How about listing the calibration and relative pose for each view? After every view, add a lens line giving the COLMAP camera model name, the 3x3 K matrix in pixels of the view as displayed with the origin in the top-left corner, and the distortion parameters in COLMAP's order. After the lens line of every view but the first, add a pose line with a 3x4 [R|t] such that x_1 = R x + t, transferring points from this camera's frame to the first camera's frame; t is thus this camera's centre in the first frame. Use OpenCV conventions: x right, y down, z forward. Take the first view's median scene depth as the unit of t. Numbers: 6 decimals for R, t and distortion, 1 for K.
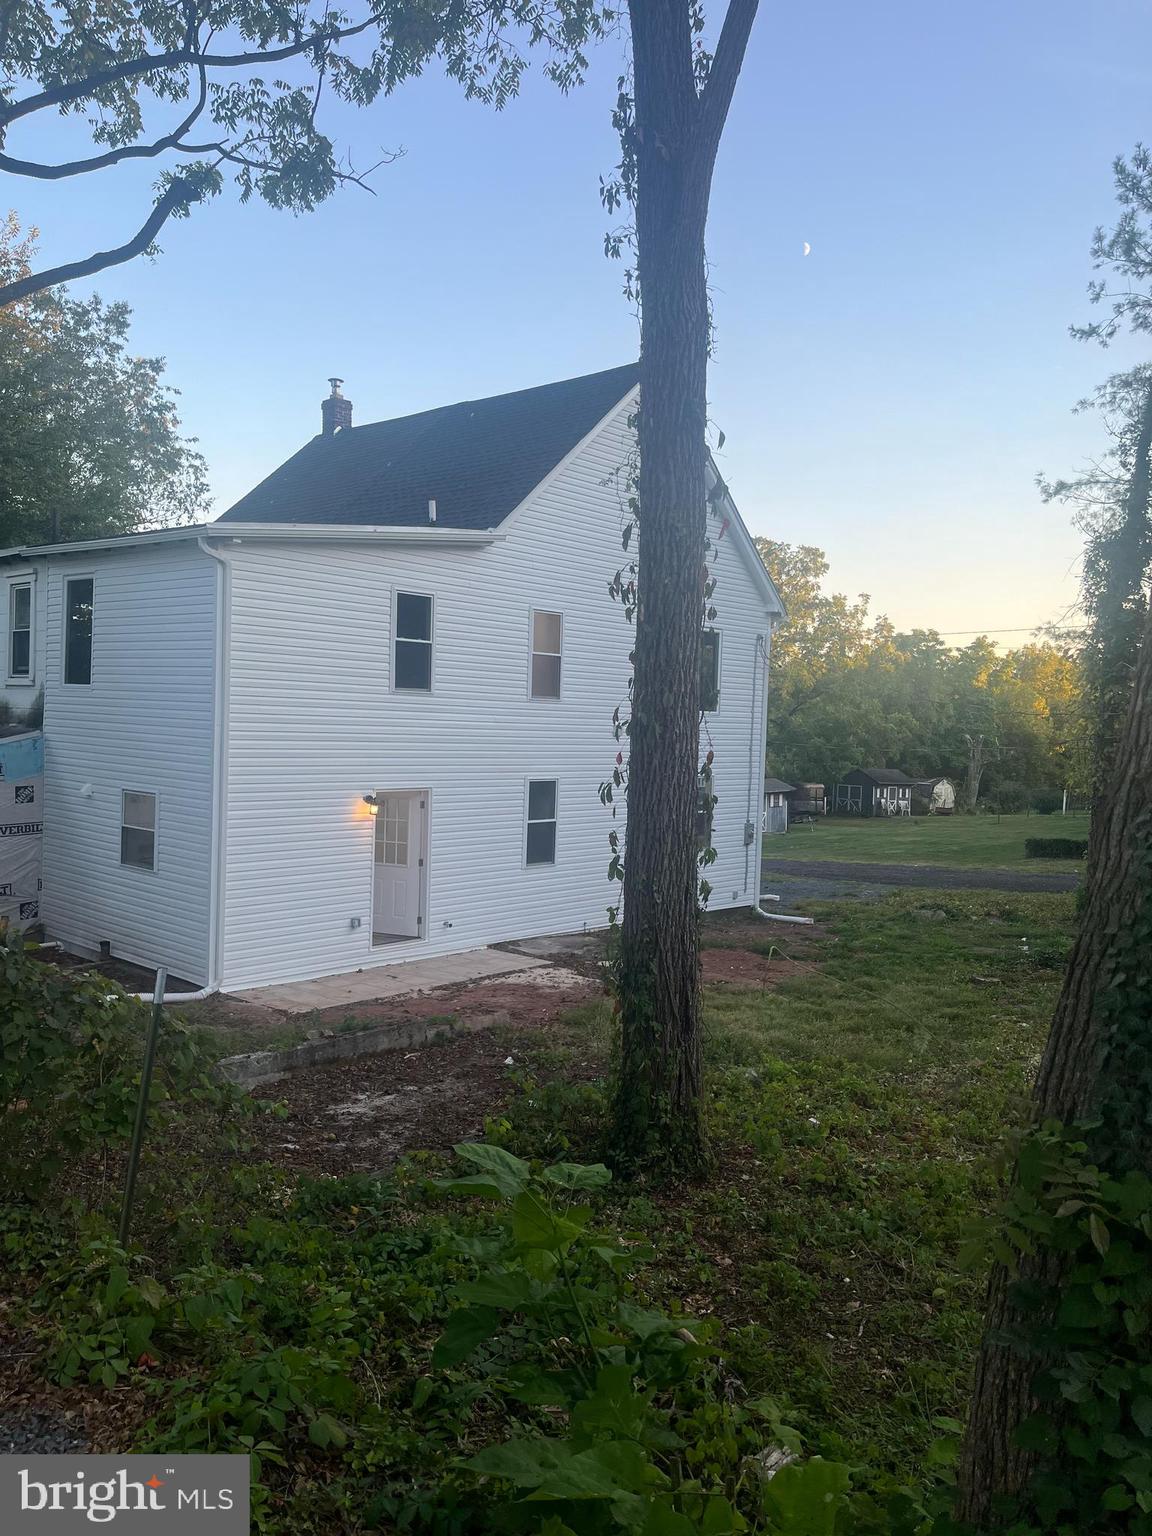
lens RADIAL K [[1153.4, 0, 591.7], [0, 1153.4, 768.6], [0, 0, 1]] dist [0.067050, -0.095549]
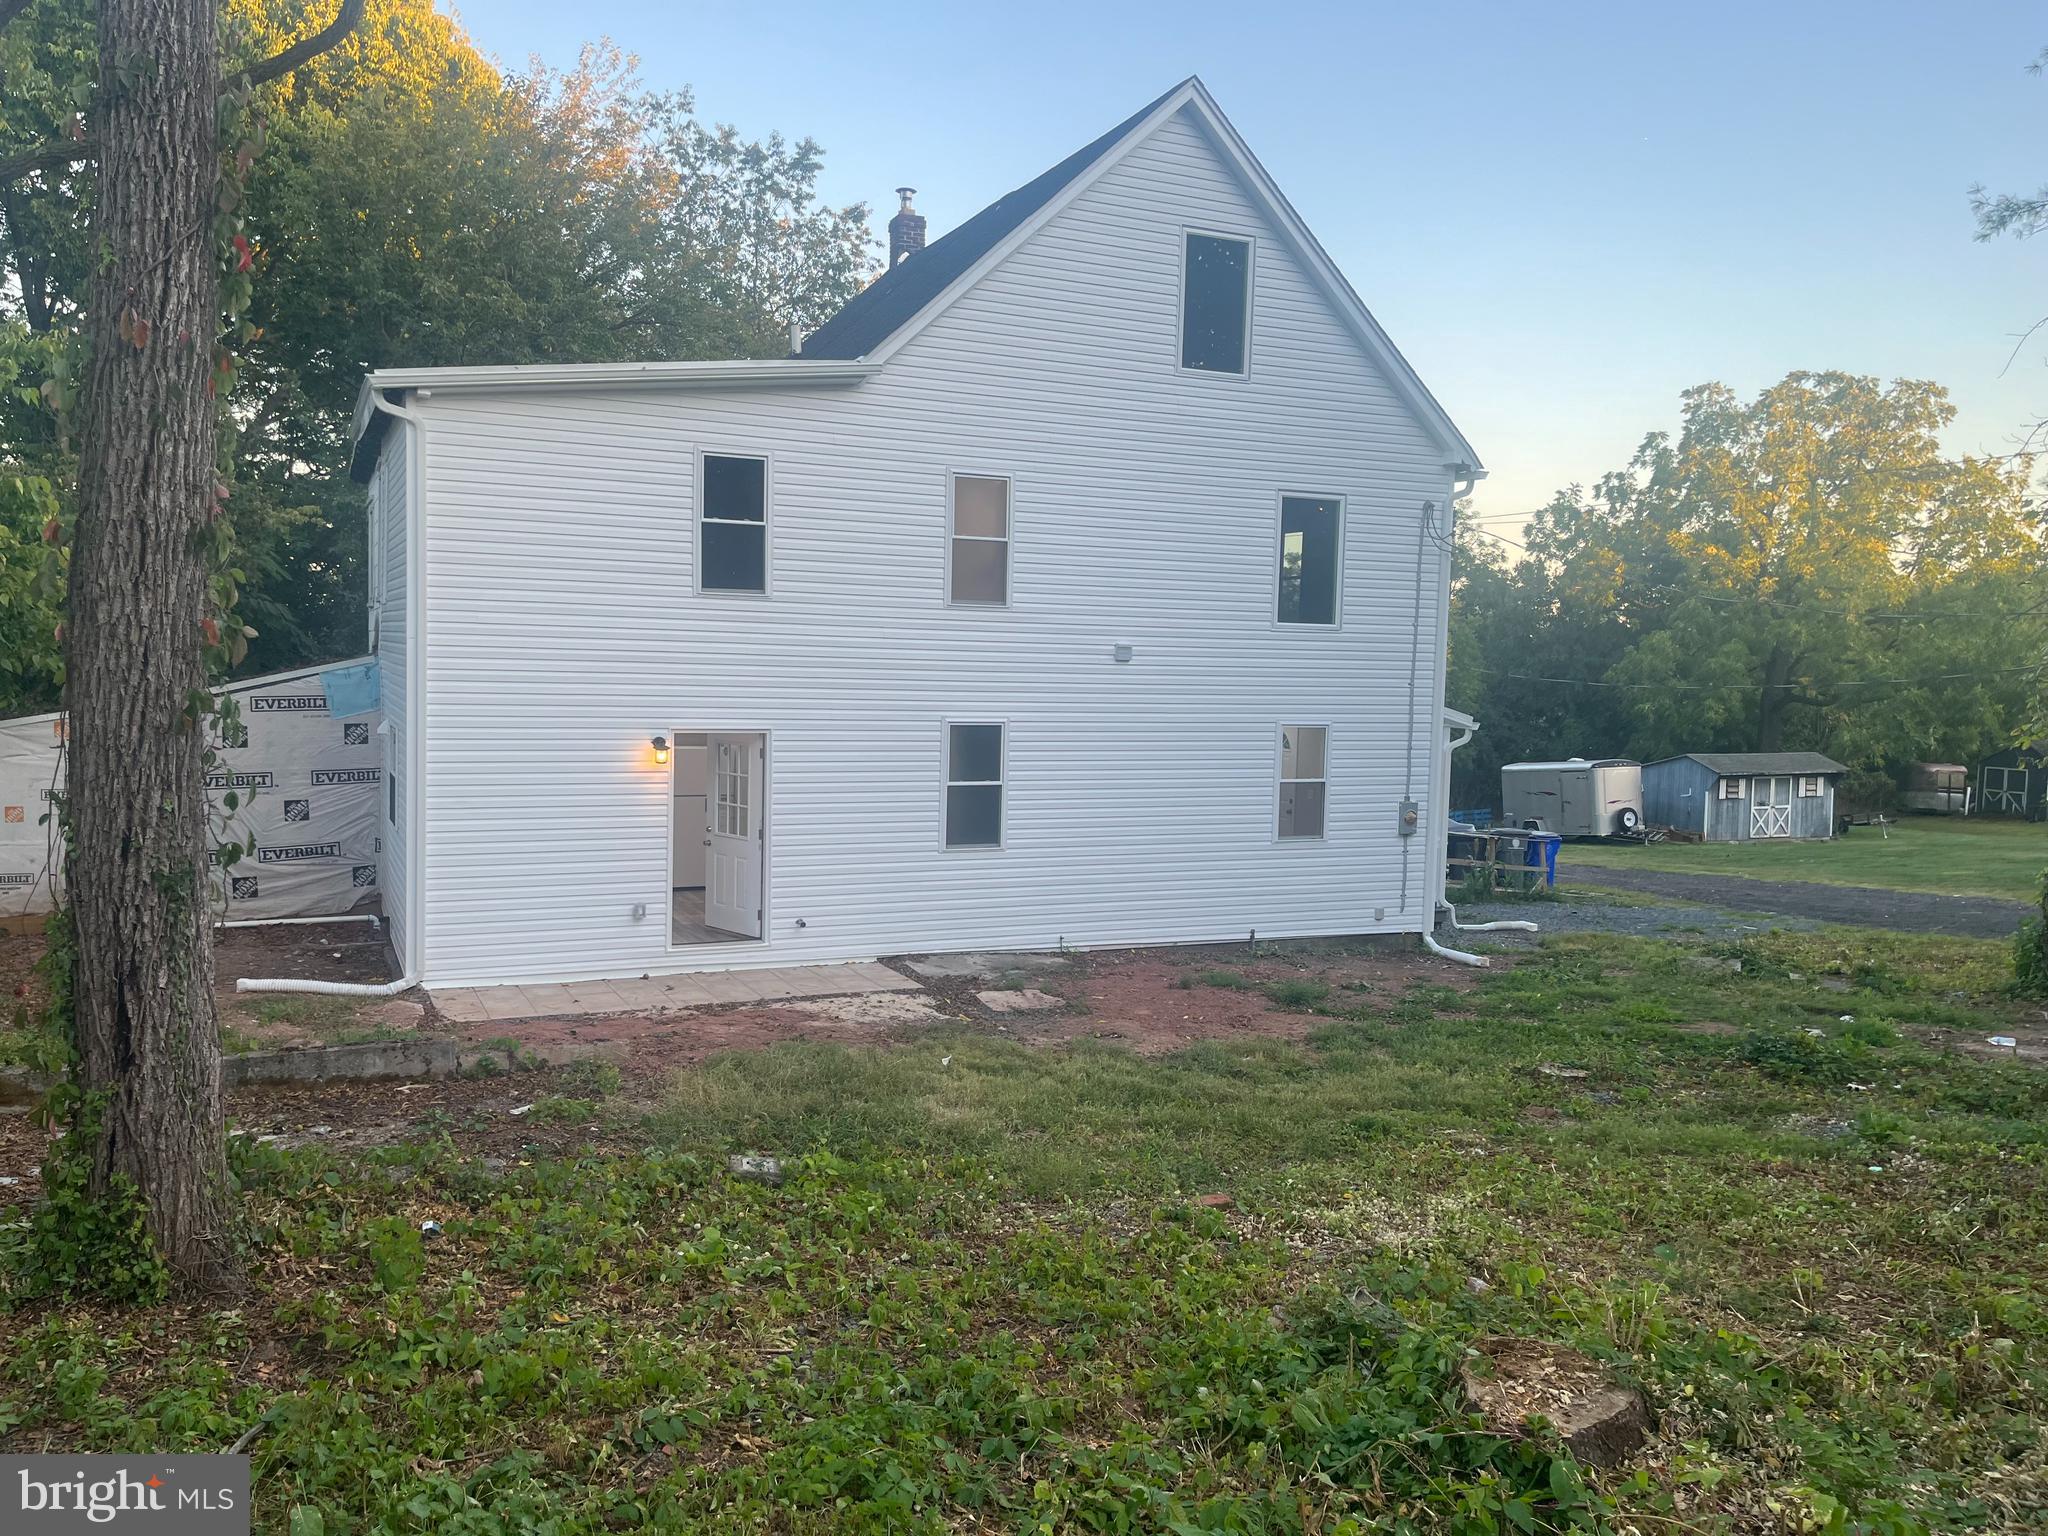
lens RADIAL K [[1537.8, 0, 1026.3], [0, 1537.8, 763.5], [0, 0, 1]] dist [0.067050, -0.095549]
pose [[0.914913, 0.016419, -0.403317, 0.378688], [-0.010865, 0.999812, 0.016053, 0.020052], [0.403505, -0.010305, 0.914919, 0.189916]]
